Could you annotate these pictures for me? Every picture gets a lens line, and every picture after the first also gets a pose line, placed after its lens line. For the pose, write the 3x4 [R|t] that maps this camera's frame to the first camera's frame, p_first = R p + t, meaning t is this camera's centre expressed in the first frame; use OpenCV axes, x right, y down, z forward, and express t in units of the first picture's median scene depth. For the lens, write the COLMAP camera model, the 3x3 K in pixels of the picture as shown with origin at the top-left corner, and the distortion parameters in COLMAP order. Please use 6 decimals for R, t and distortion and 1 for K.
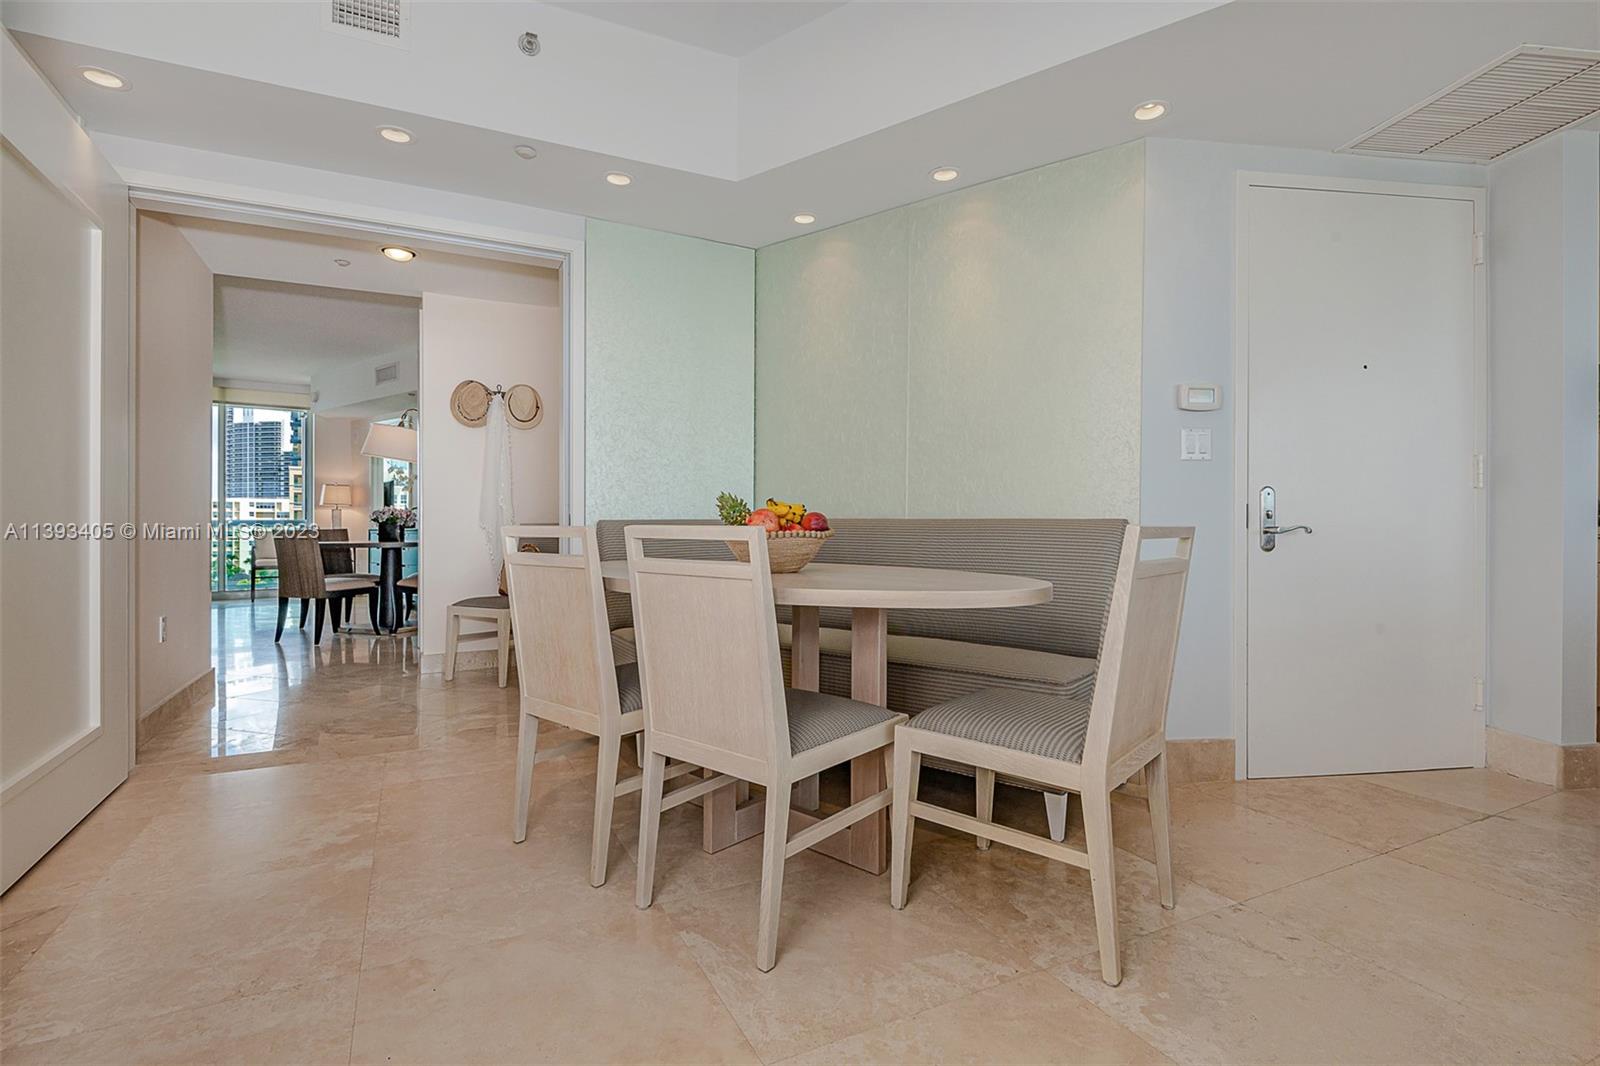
lens RADIAL K [[756.4, 0, 796.6], [0, 756.4, 535.7], [0, 0, 1]] dist [-0.001813, -0.000748]
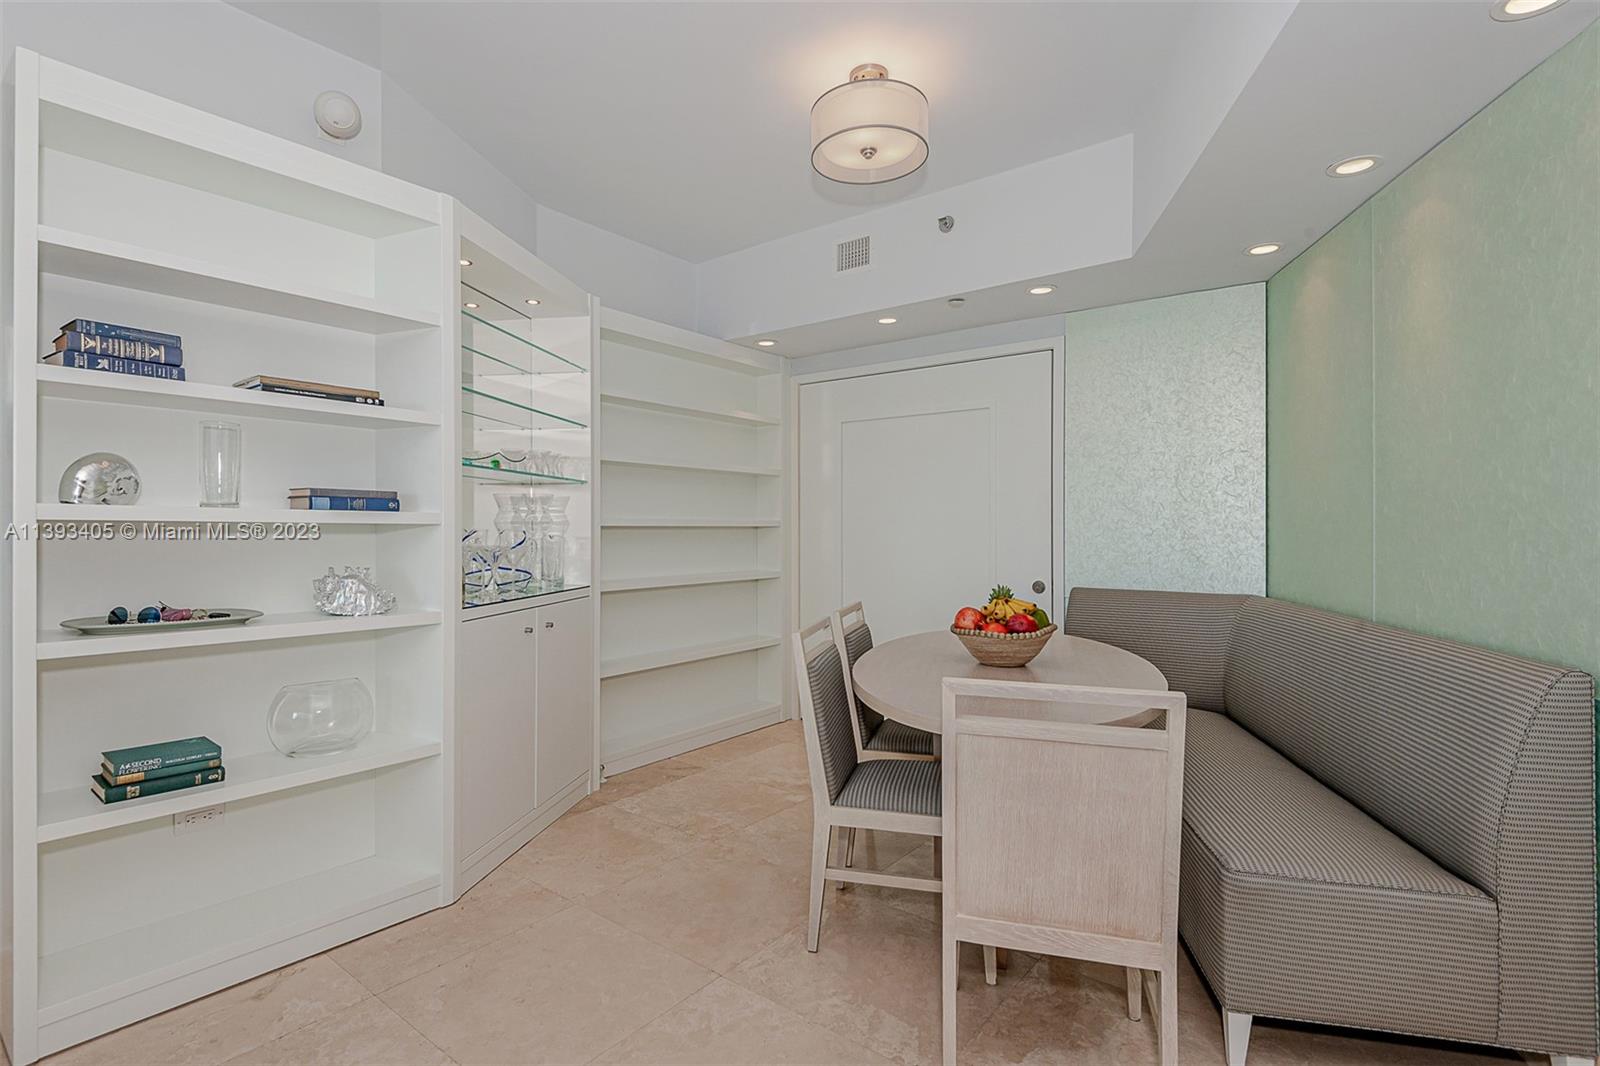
lens RADIAL K [[756.4, 0, 796.6], [0, 756.4, 535.7], [0, 0, 1]] dist [-0.001813, -0.000748]
pose [[0.426120, 0.009423, -0.904617, 0.843240], [-0.014571, 0.999888, 0.003551, -0.140718], [0.904549, 0.011668, 0.426210, 0.253833]]
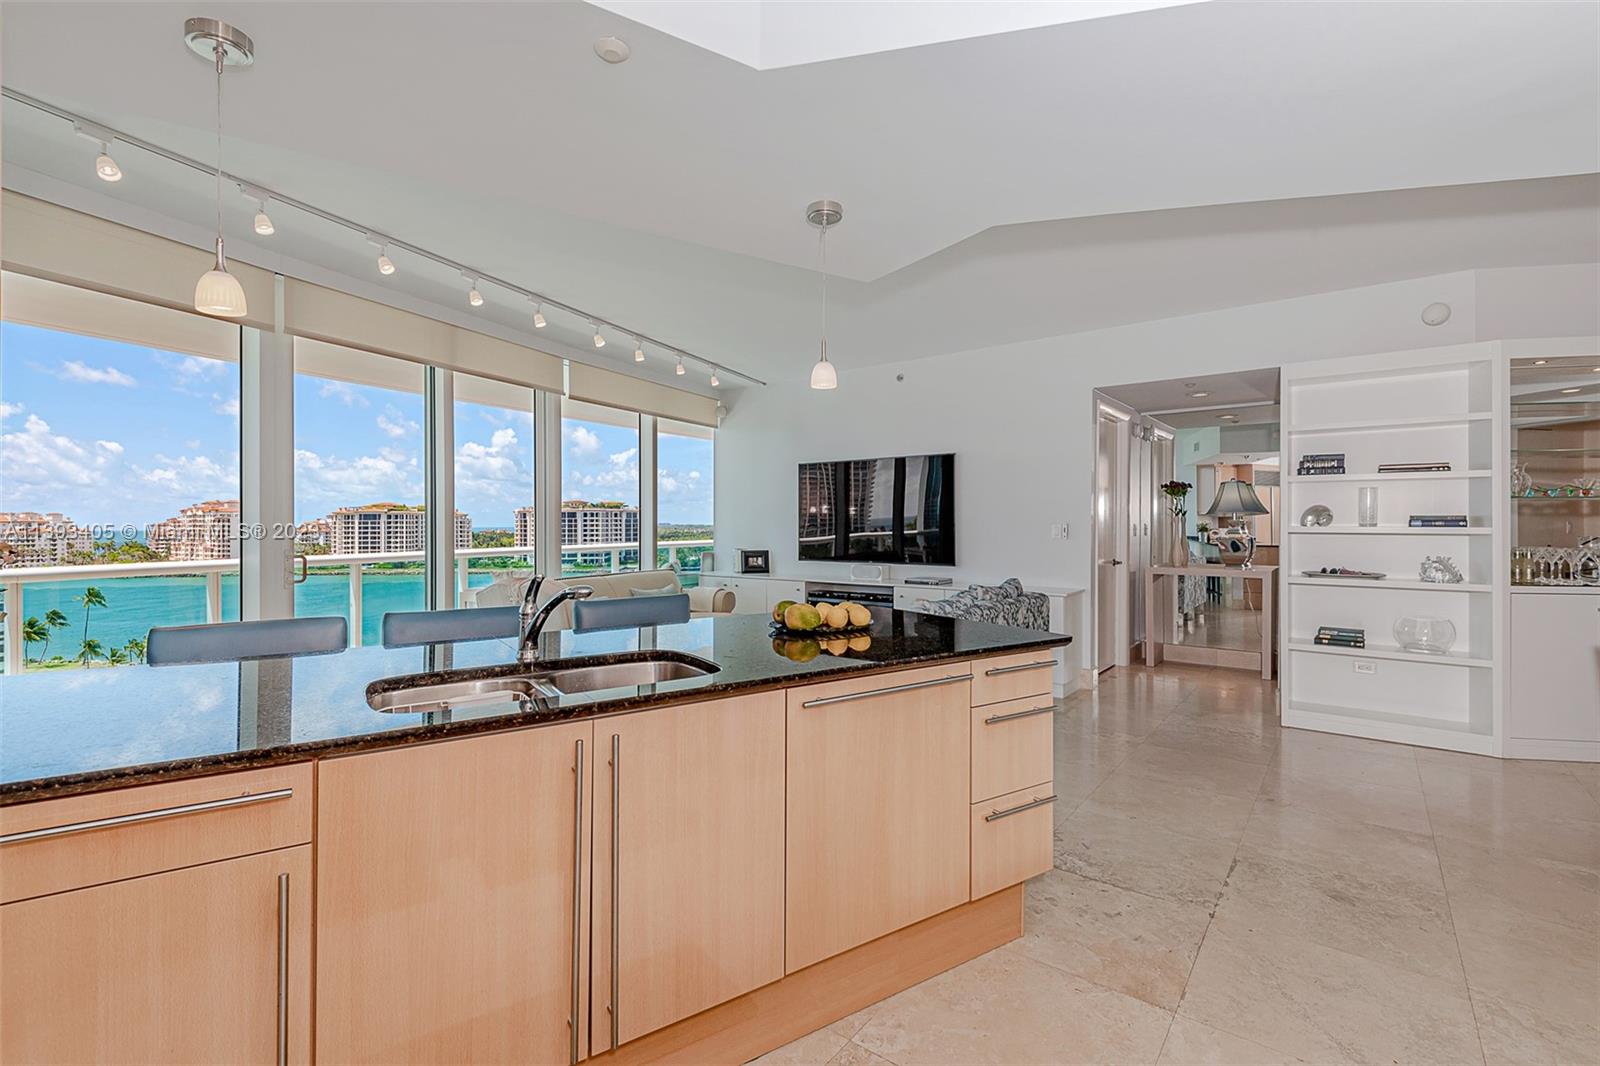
lens RADIAL K [[730.9, 0, 763.7], [0, 730.9, 515.8], [0, 0, 1]] dist [-0.001068, -0.000857]
pose [[-0.911024, -0.000722, -0.412353, 2.025429], [-0.002804, 0.999986, 0.004444, -0.194879], [0.412344, 0.005205, -0.911013, 1.151601]]
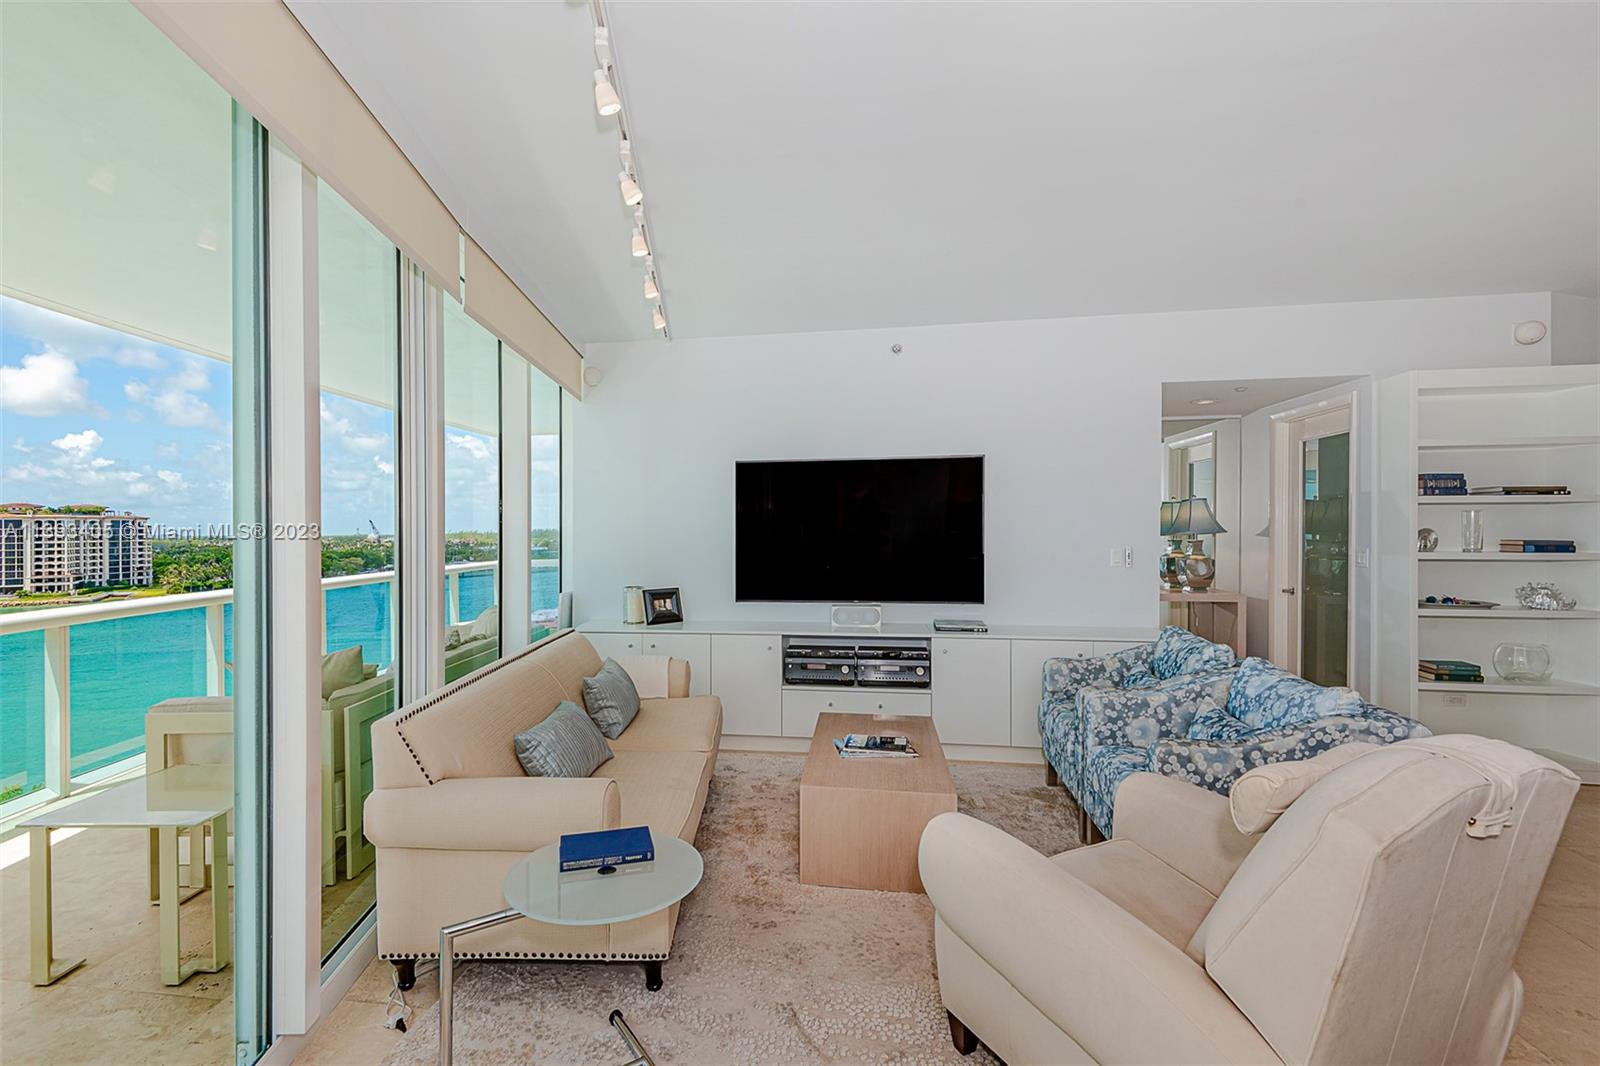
lens RADIAL K [[771.5, 0, 737.8], [0, 771.5, 531.2], [0, 0, 1]] dist [0.010177, -0.008800]
pose [[-0.597903, 0.002873, -0.801564, 2.408801], [-0.007171, 0.999934, 0.008934, -0.218007], [0.801537, 0.011089, -0.597843, -0.324650]]
